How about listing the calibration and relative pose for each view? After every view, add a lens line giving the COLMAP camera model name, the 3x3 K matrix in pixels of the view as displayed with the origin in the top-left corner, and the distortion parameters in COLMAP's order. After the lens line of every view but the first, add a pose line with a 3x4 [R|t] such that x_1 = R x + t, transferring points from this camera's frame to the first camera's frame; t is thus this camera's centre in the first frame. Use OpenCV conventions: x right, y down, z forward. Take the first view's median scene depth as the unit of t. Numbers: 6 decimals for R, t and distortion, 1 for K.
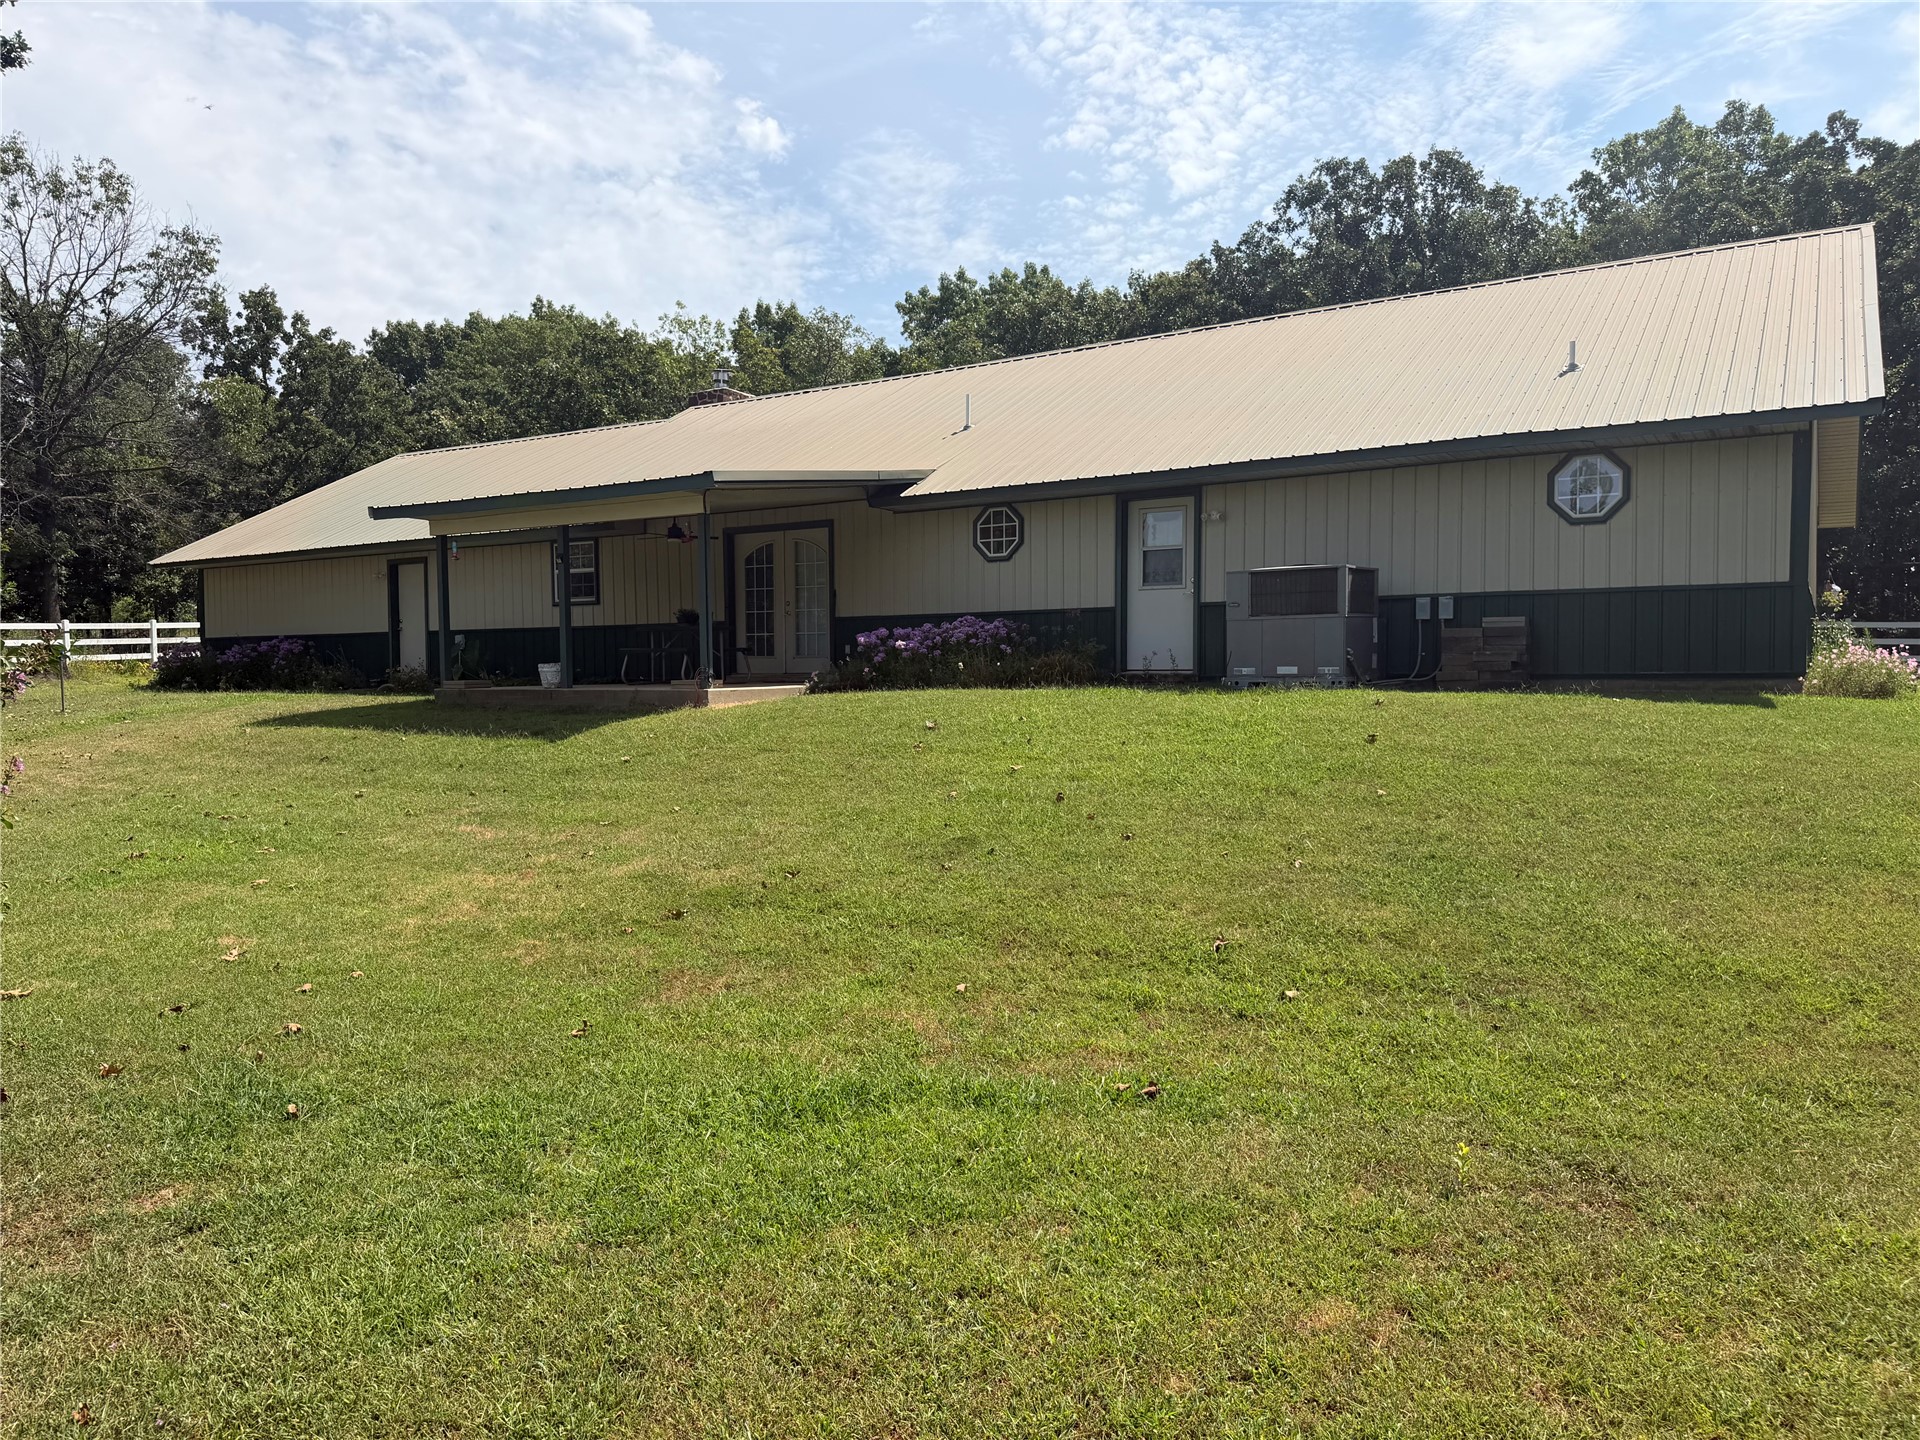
lens RADIAL K [[1357.0, 0, 956.1], [0, 1357.0, 724.6], [0, 0, 1]] dist [0.014439, 0.001898]
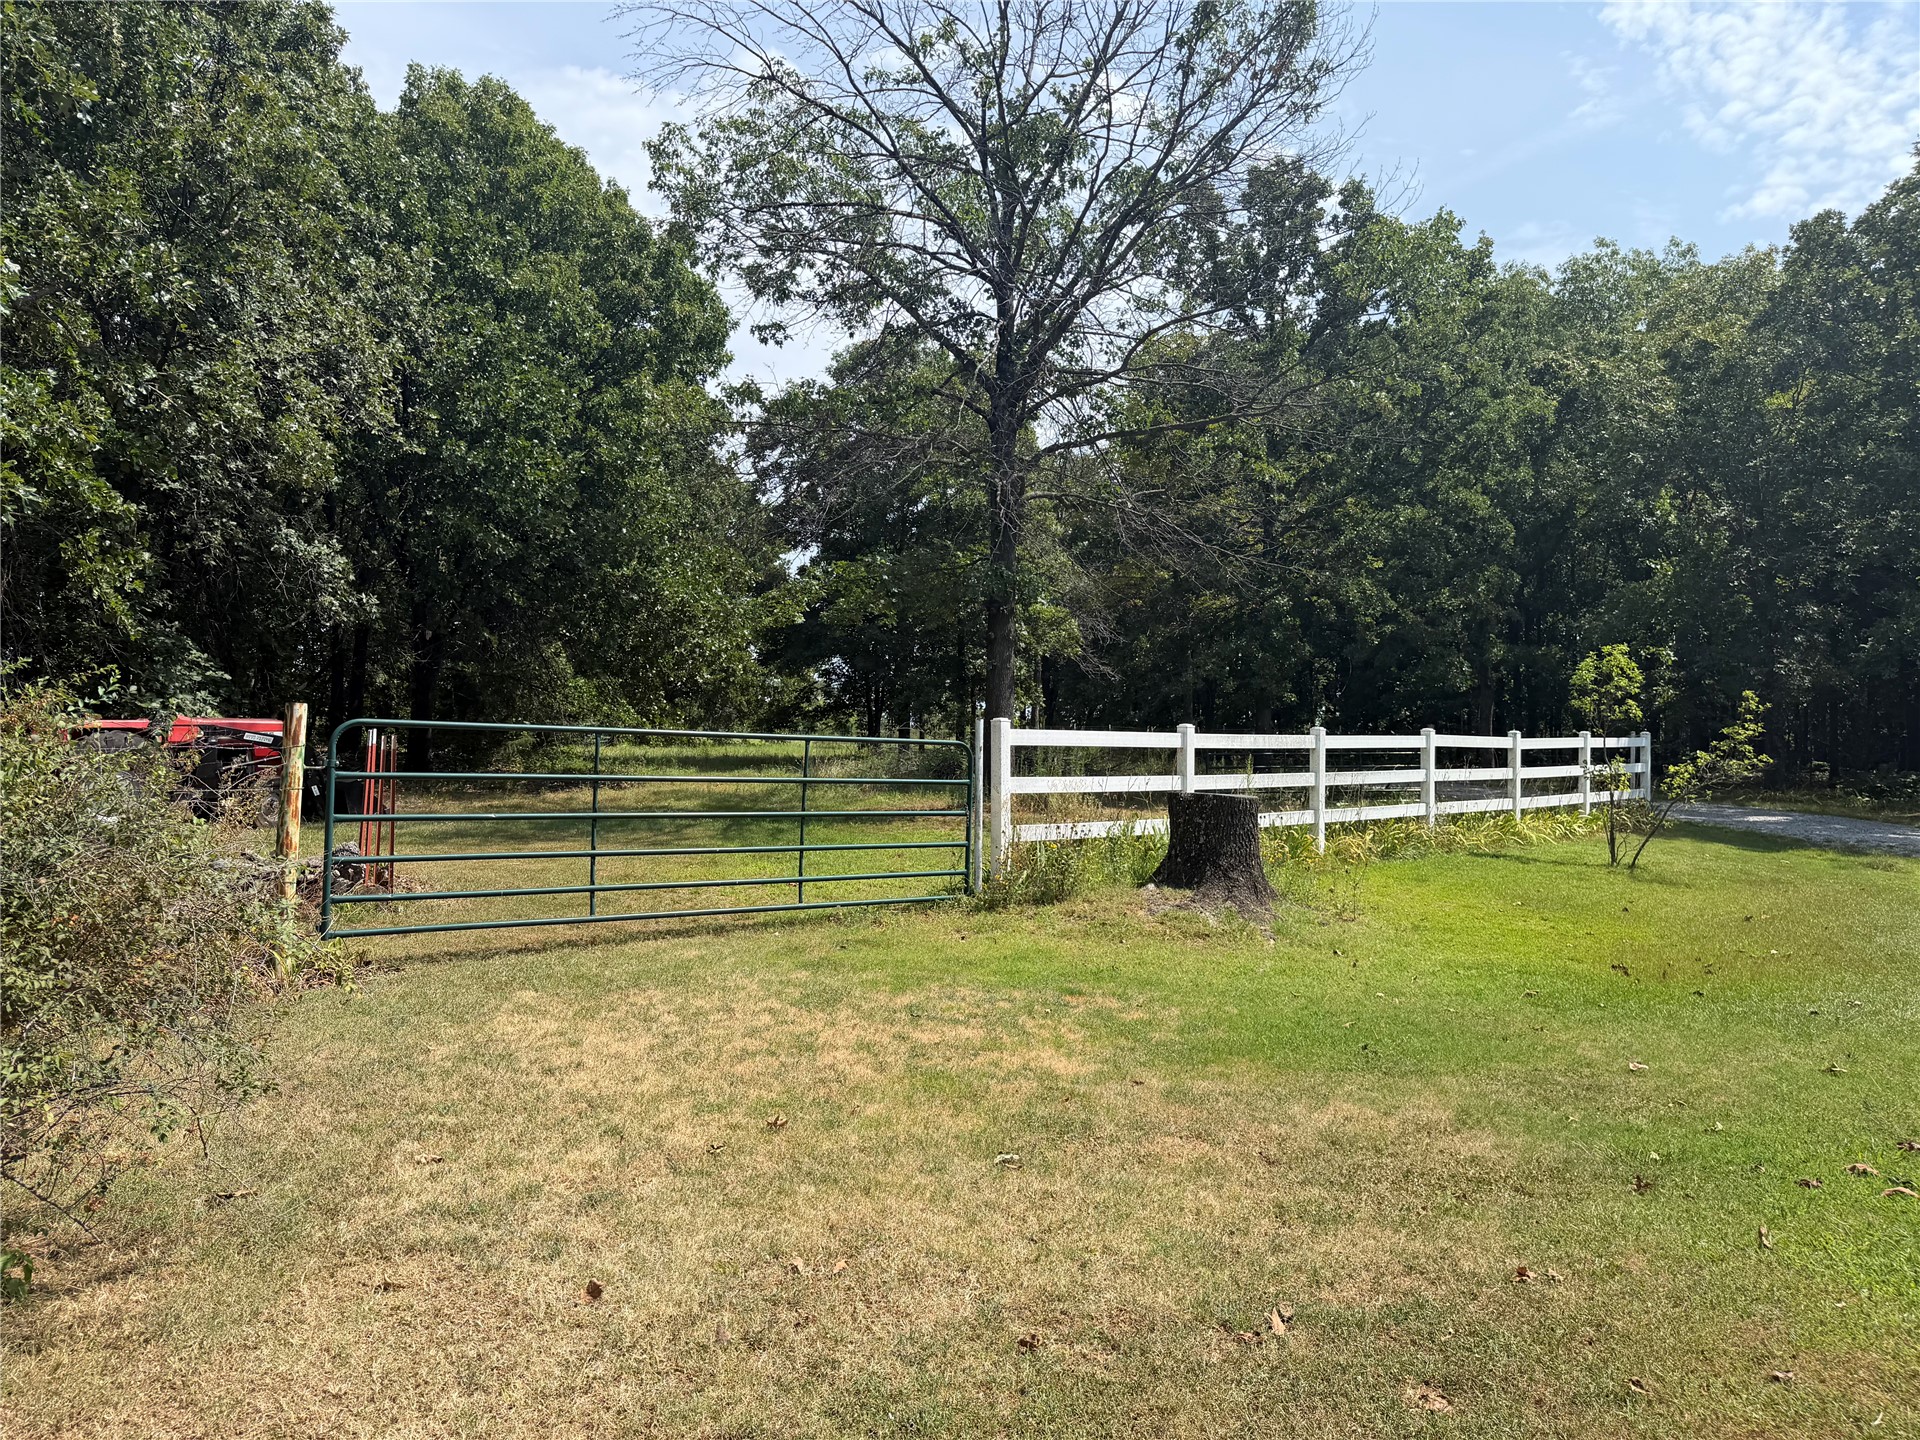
lens RADIAL K [[1357.0, 0, 961.9], [0, 1357.0, 721.7], [0, 0, 1]] dist [0.014439, 0.001898]
pose [[0.904369, 0.016280, -0.426441, -0.385506], [-0.052569, 0.995911, -0.073464, -0.032754], [0.423502, 0.088856, 0.901527, 0.449721]]
